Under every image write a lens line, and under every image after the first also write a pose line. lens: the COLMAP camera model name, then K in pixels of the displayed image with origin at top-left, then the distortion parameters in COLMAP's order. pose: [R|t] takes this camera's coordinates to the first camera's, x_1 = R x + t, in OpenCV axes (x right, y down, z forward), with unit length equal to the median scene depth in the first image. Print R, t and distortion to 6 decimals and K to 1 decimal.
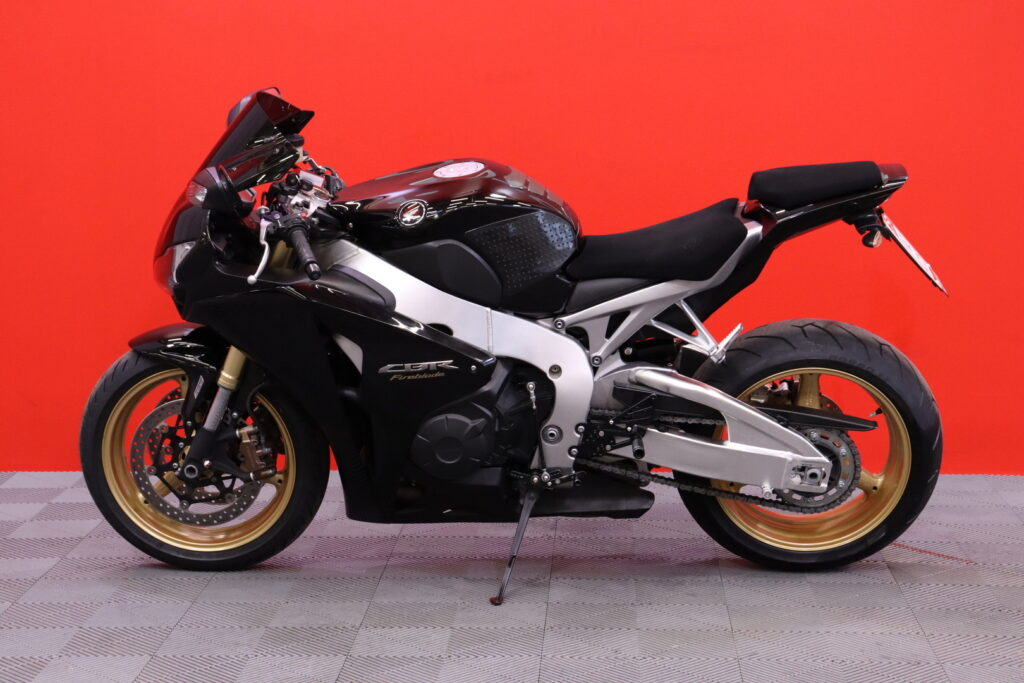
lens RADIAL K [[2044.4, 0, 512.0], [0, 2044.4, 341.5], [0, 0, 1]] dist [0.065365, 0.047052]
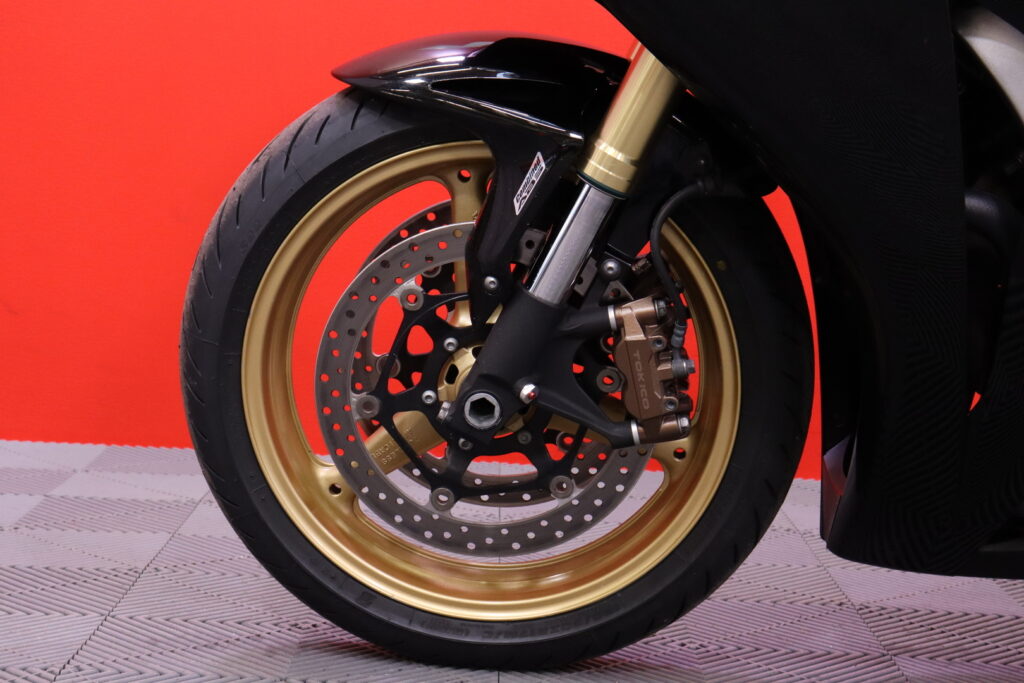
lens RADIAL K [[2037.5, 0, 512.0], [0, 2037.5, 341.5], [0, 0, 1]] dist [0.042663, 0.157017]
pose [[0.997492, 0.053877, 0.045894, -0.166570], [-0.052541, 0.998173, -0.029823, 0.060564], [-0.047417, 0.027337, 0.998501, 0.607835]]
